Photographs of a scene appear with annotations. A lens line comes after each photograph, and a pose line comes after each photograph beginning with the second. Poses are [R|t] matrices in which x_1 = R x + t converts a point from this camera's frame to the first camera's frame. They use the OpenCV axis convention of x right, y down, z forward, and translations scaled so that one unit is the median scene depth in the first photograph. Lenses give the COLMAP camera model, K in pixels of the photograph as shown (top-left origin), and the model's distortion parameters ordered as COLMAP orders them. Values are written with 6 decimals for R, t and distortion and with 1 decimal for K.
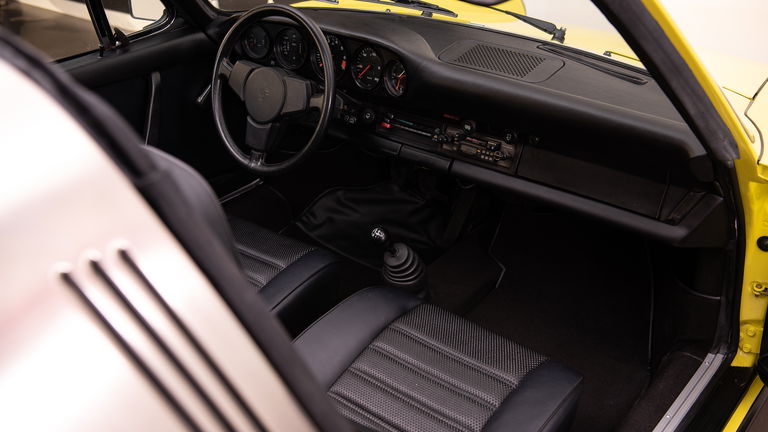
lens RADIAL K [[823.2, 0, 384.2], [0, 823.2, 216.2], [0, 0, 1]] dist [0.010215, 0.000000]
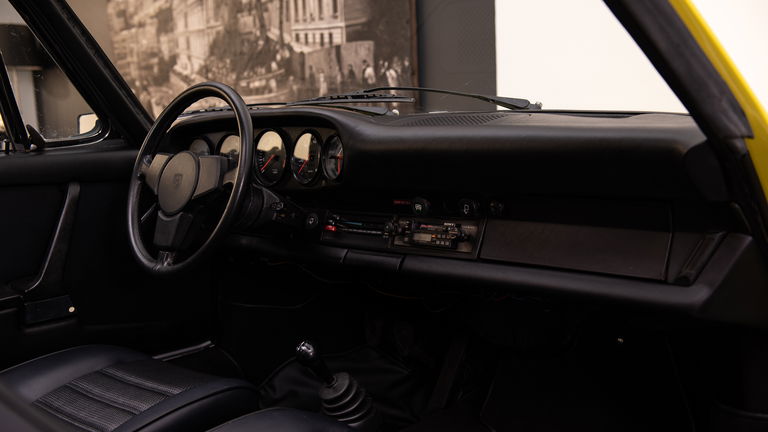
lens RADIAL K [[816.1, 0, 383.3], [0, 816.1, 216.1], [0, 0, 1]] dist [0.019832, 0.000000]
pose [[0.994925, -0.020106, -0.098593, 0.140184], [-0.018278, 0.927421, -0.373573, 0.187153], [0.098948, 0.373479, 0.922346, 0.267752]]
